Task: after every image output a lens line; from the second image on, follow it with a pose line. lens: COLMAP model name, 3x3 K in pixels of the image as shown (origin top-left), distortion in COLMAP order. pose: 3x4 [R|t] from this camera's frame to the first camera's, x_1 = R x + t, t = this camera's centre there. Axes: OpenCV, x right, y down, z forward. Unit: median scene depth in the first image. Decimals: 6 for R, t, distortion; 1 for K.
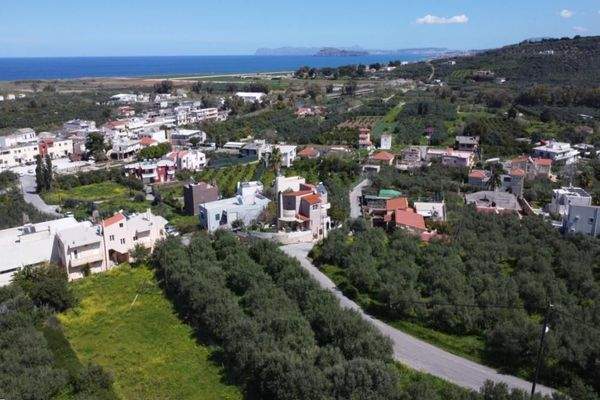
lens RADIAL K [[472.0, 0, 301.1], [0, 472.0, 183.4], [0, 0, 1]] dist [0.003671, -0.004311]
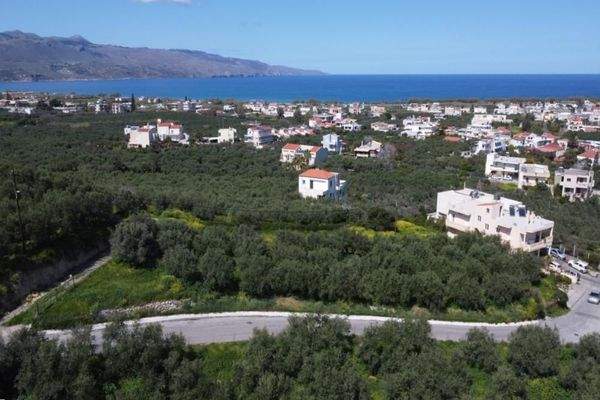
lens RADIAL K [[472.0, 0, 299.8], [0, 472.0, 172.2], [0, 0, 1]] dist [0.003671, -0.004311]
pose [[-0.117549, 0.214210, -0.969689, 0.241282], [-0.263907, 0.934609, 0.238452, -0.046876], [0.957359, 0.283937, -0.053331, 0.246610]]
